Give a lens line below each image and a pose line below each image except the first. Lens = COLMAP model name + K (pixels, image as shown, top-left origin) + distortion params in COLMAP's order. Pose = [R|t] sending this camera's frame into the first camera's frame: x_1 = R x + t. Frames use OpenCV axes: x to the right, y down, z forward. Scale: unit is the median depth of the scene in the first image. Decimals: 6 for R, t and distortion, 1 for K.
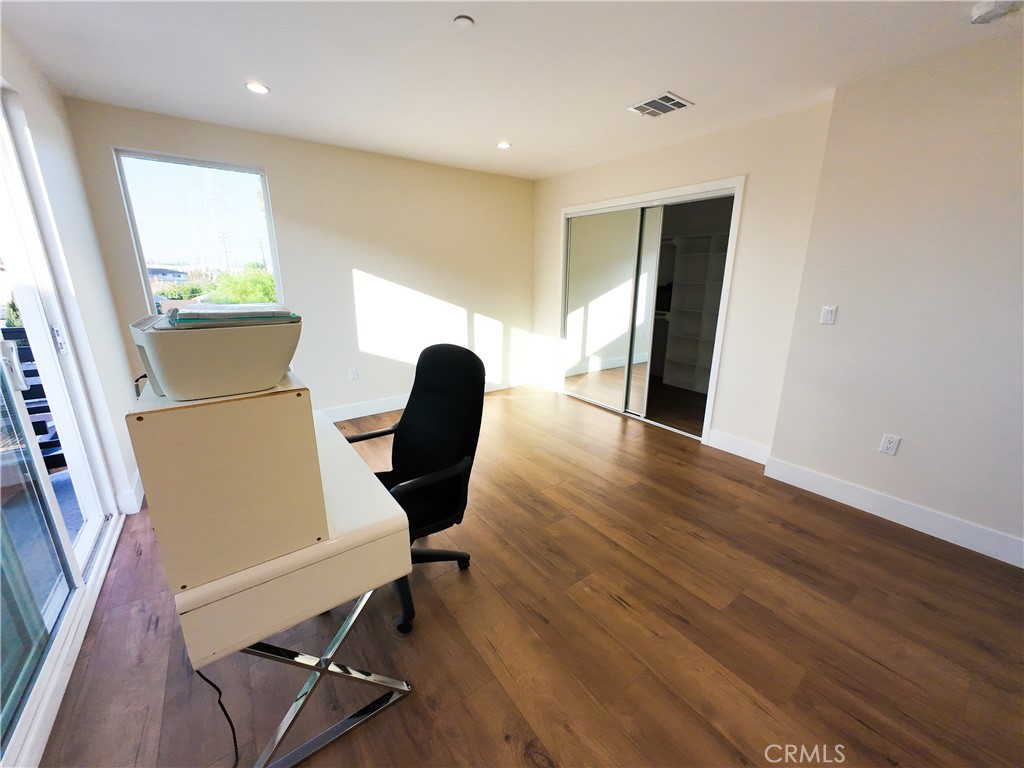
lens RADIAL K [[395.1, 0, 512.8], [0, 395.1, 383.8], [0, 0, 1]] dist [0.000022, 0.000204]
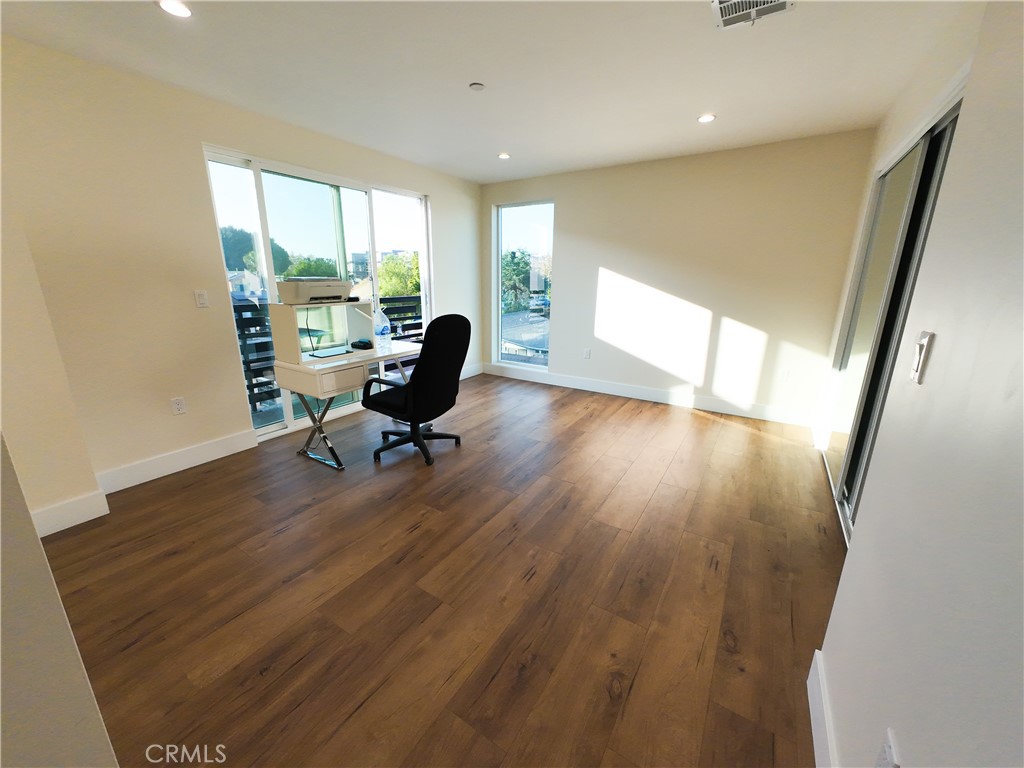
lens RADIAL K [[395.1, 0, 512.8], [0, 395.1, 383.8], [0, 0, 1]] dist [0.000022, 0.000204]
pose [[0.352974, 0.244661, -0.903079, 1.206699], [-0.254413, 0.953936, 0.159000, -0.134343], [0.900380, 0.173633, 0.398959, 0.612220]]
